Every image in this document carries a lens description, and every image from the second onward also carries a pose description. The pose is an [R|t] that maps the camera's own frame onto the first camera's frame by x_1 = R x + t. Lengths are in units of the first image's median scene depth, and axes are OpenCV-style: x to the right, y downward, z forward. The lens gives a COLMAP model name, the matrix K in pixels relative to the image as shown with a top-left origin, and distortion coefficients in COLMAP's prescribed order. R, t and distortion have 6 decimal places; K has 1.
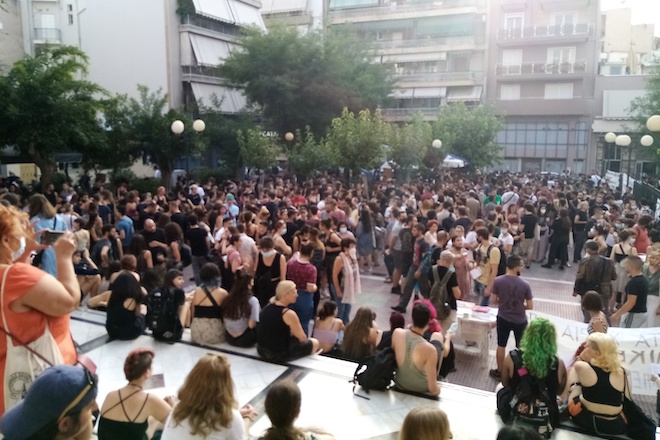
lens RADIAL K [[537.5, 0, 332.5], [0, 537.5, 192.7], [0, 0, 1]] dist [0.021389, -0.010171]
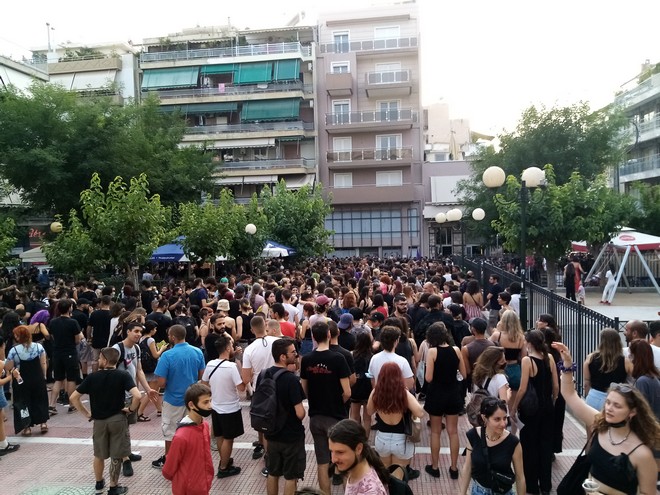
lens RADIAL K [[535.5, 0, 330.0], [0, 535.5, 247.5], [0, 0, 1]] dist [0.091653, -0.165601]
pose [[0.962708, -0.041547, 0.267332, 0.051602], [0.063355, 0.995283, -0.073472, 0.002788], [-0.263018, 0.087669, 0.960799, 0.105708]]
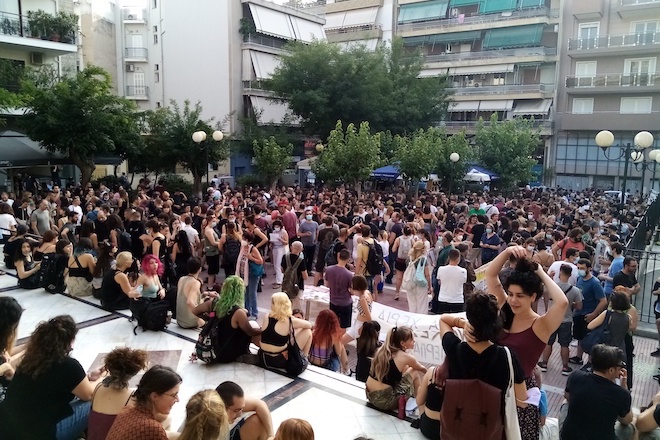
lens RADIAL K [[536.5, 0, 330.0], [0, 536.5, 220.0], [0, 0, 1]] dist [0.011042, -0.008546]
pose [[0.981055, 0.043644, -0.188748, 0.090179], [-0.038434, 0.998775, 0.031179, 0.003480], [0.189877, -0.023334, 0.981531, -0.027994]]
